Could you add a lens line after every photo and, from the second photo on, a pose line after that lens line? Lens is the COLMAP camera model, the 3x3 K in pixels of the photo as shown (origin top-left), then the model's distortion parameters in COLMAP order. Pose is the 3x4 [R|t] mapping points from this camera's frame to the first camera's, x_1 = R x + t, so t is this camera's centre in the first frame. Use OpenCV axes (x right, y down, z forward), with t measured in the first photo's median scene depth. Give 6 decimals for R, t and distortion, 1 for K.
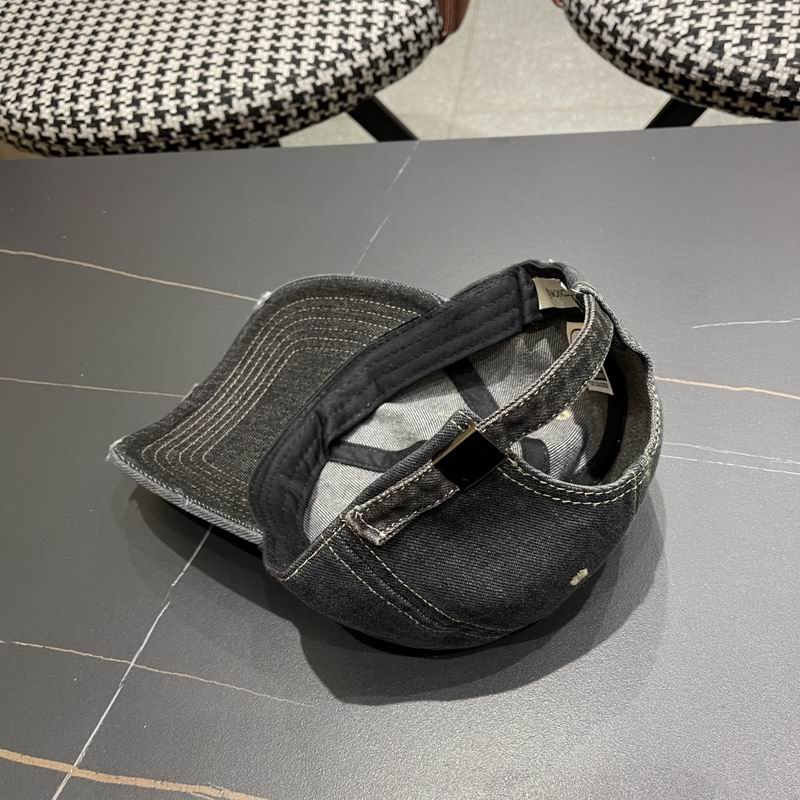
lens RADIAL K [[826.6, 0, 407.5], [0, 826.6, 412.2], [0, 0, 1]] dist [0.014449, 0.000000]
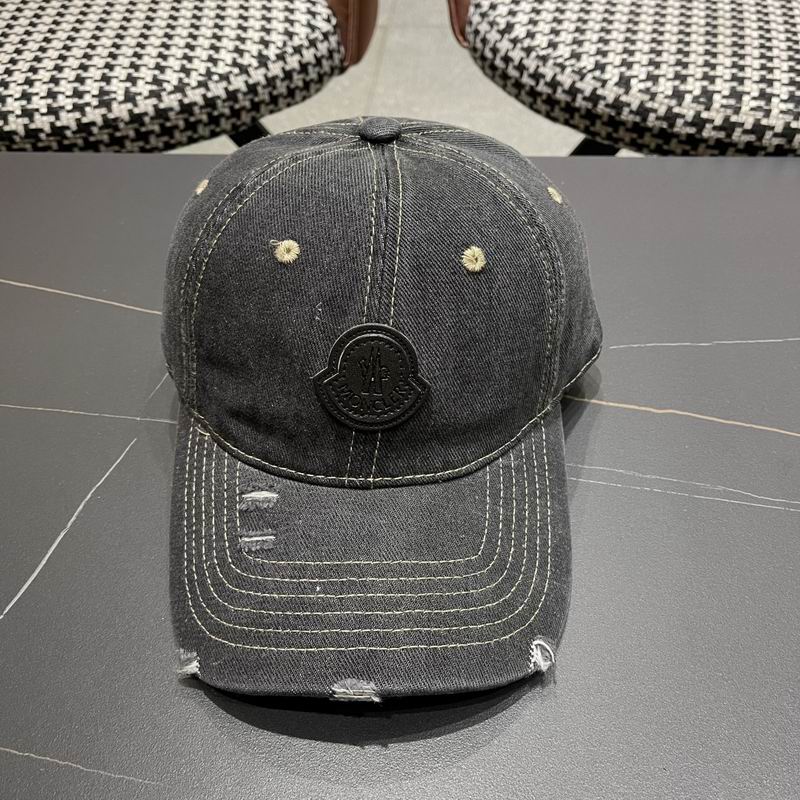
lens RADIAL K [[826.6, 0, 402.6], [0, 826.6, 406.5], [0, 0, 1]] dist [0.014449, 0.000000]
pose [[0.991432, 0.032220, 0.126587, 0.000918], [-0.019054, 0.994408, -0.103871, 0.043161], [-0.129226, 0.100569, 0.986502, 0.089658]]
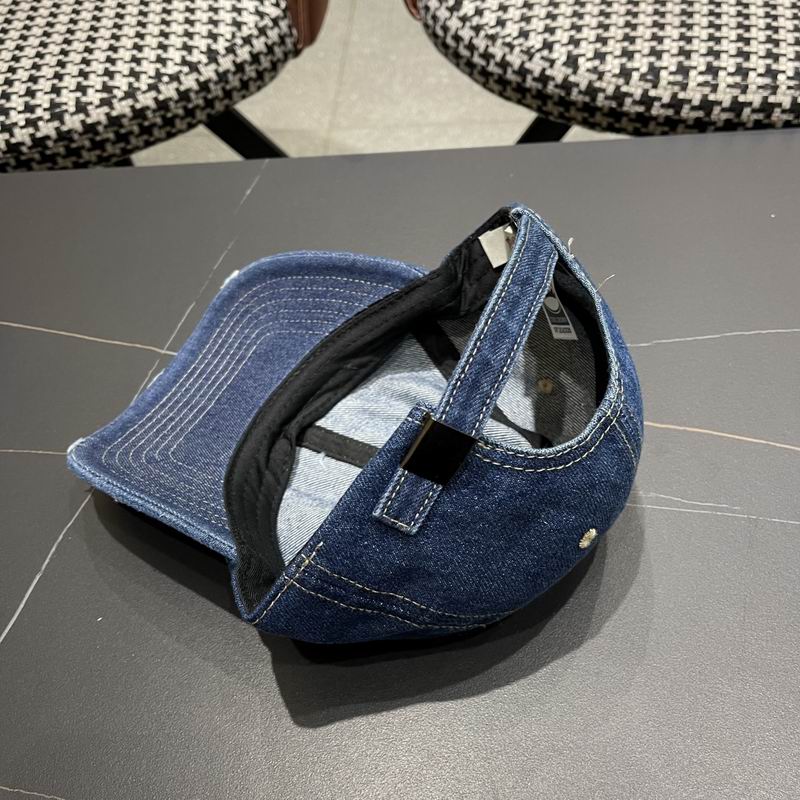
lens RADIAL K [[826.6, 0, 407.3], [0, 826.6, 412.8], [0, 0, 1]] dist [0.014449, 0.000000]
pose [[0.992903, -0.043026, 0.110871, 0.048472], [0.044689, 0.998922, -0.012552, -0.020781], [-0.110212, 0.017418, 0.993756, 0.052880]]
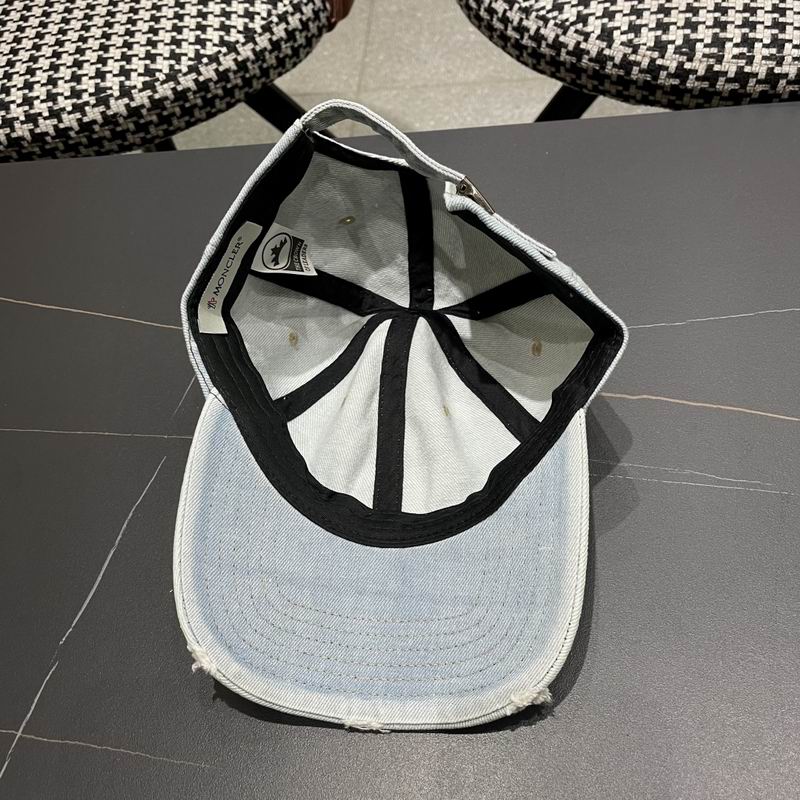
lens RADIAL K [[826.6, 0, 402.1], [0, 826.6, 406.5], [0, 0, 1]] dist [0.014449, 0.000000]
pose [[0.995661, -0.059314, 0.071704, 0.031763], [0.056812, 0.997719, 0.036450, -0.044099], [-0.073703, -0.032219, 0.996760, 0.022733]]
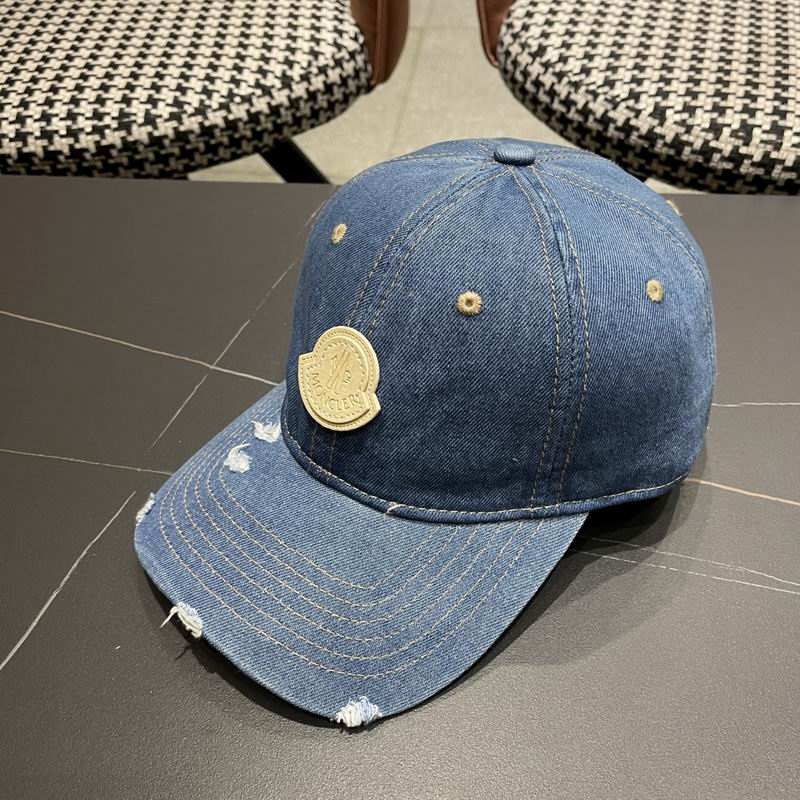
lens RADIAL K [[826.6, 0, 401.2], [0, 826.6, 413.6], [0, 0, 1]] dist [0.014449, 0.000000]
pose [[0.994487, 0.057795, 0.087495, 0.017902], [-0.050272, 0.995037, -0.085869, -0.004779], [-0.092024, 0.080997, 0.992457, 0.106360]]
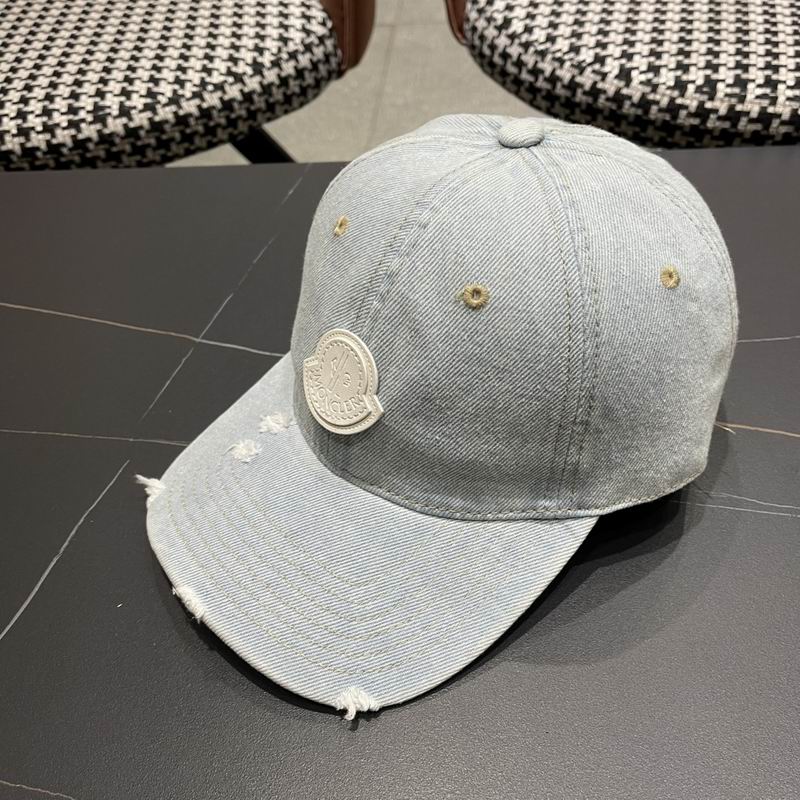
lens RADIAL K [[826.6, 0, 402.4], [0, 826.6, 416.4], [0, 0, 1]] dist [0.014449, 0.000000]
pose [[0.995576, 0.000235, 0.093963, 0.025140], [0.008269, 0.995898, -0.090103, 0.031907], [-0.093598, 0.090481, 0.991490, 0.097456]]
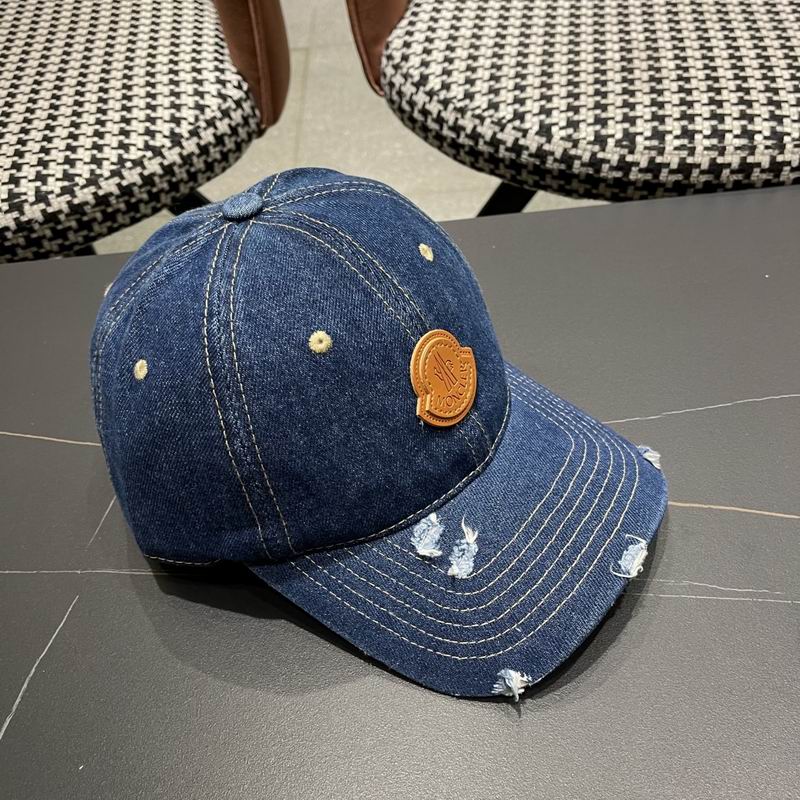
lens RADIAL K [[826.6, 0, 396.1], [0, 826.6, 403.2], [0, 0, 1]] dist [0.014449, 0.000000]
pose [[0.984698, -0.085018, 0.152123, 0.026139], [0.100420, 0.990245, -0.096597, -0.044088], [-0.142426, 0.110395, 0.983630, 0.098789]]
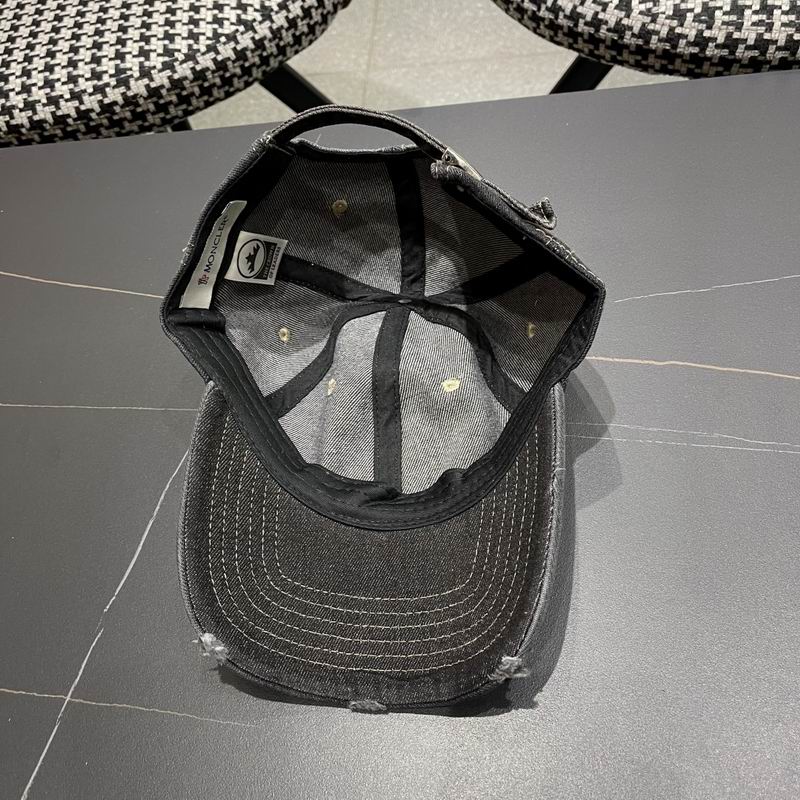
lens RADIAL K [[826.6, 0, 399.4], [0, 826.6, 401.8], [0, 0, 1]] dist [0.014449, 0.000000]
pose [[0.995357, -0.076162, 0.058858, 0.012851], [0.073202, 0.996017, 0.050906, -0.035800], [-0.062501, -0.046361, 0.996968, 0.014263]]
